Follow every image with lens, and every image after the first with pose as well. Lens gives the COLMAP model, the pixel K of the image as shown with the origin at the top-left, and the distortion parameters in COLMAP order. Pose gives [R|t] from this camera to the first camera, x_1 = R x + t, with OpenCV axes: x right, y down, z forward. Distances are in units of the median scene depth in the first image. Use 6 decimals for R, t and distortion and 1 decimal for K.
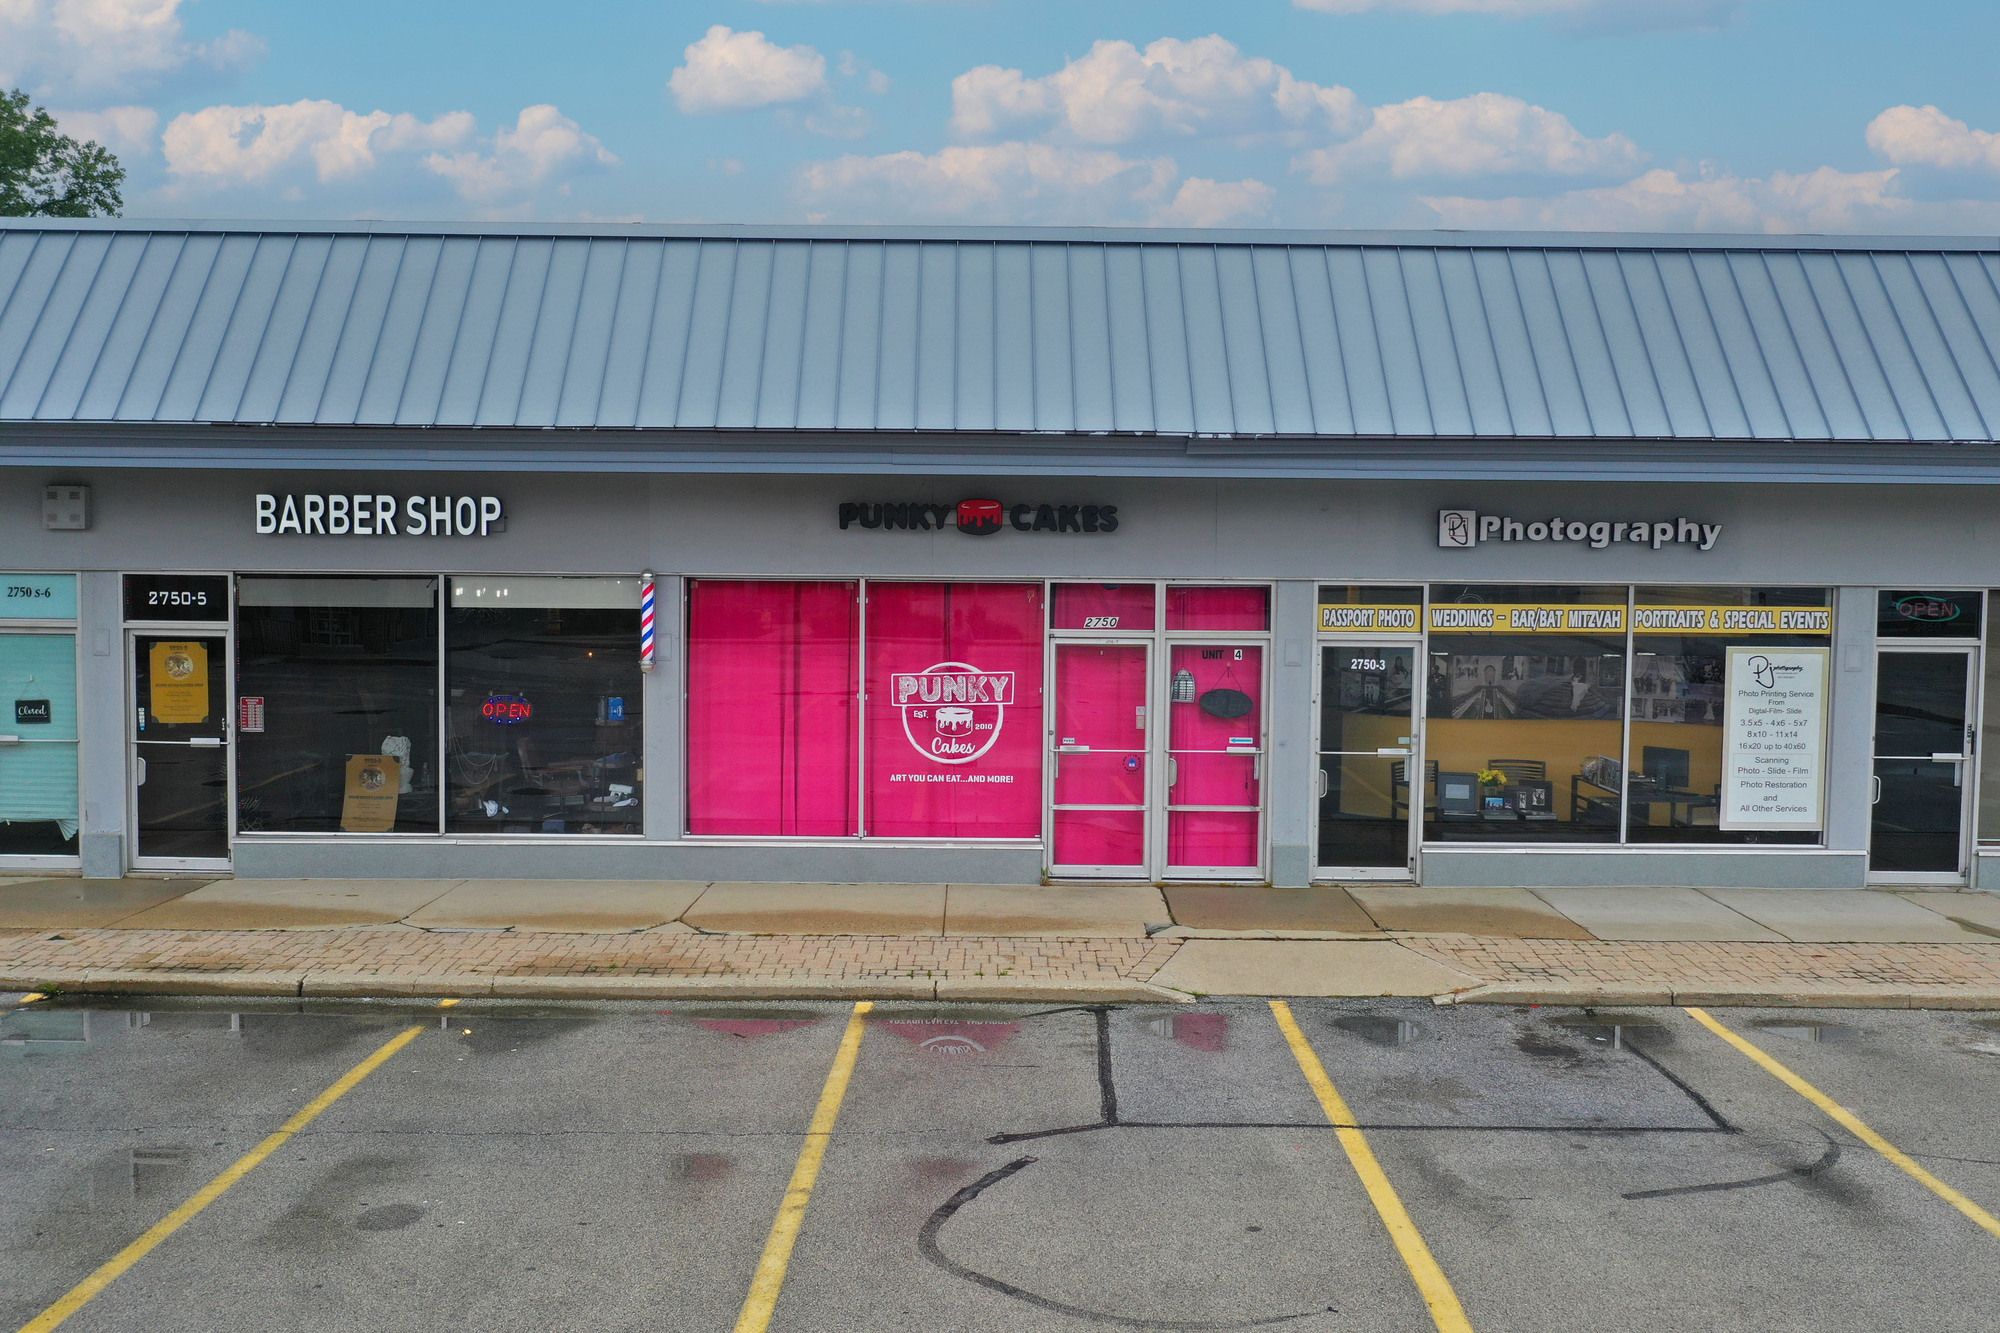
lens RADIAL K [[1891.5, 0, 1011.0], [0, 1891.5, 666.9], [0, 0, 1]] dist [-0.012590, -0.010341]
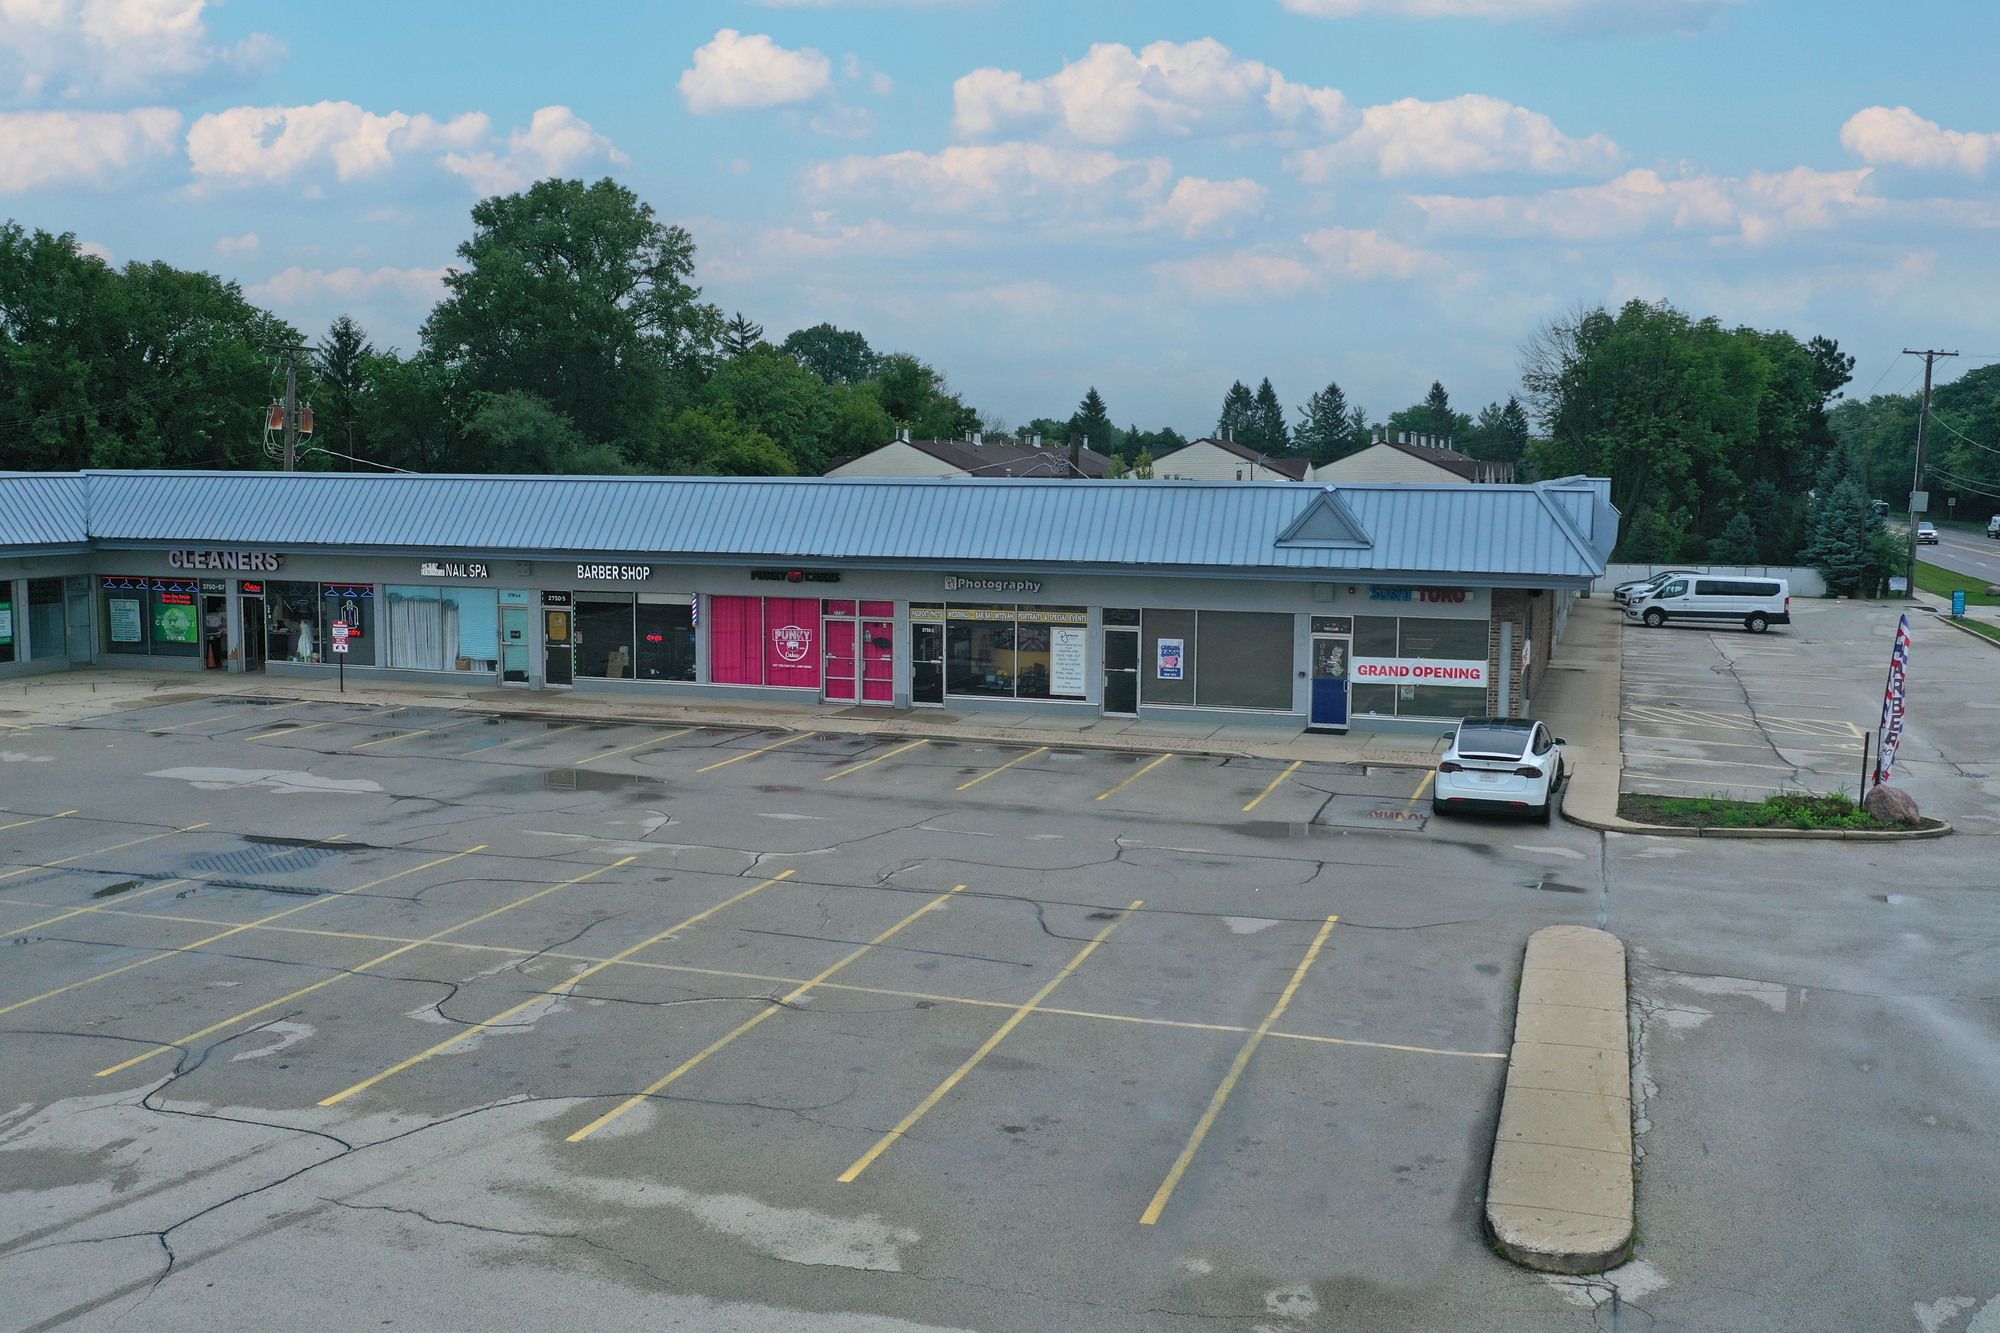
lens RADIAL K [[1858.5, 0, 1009.2], [0, 1858.5, 667.1], [0, 0, 1]] dist [-0.015283, -0.000376]
pose [[0.948872, 0.031869, -0.314049, 1.174406], [-0.016305, 0.998511, 0.052063, -0.092610], [0.315240, -0.044280, 0.947978, -1.583639]]
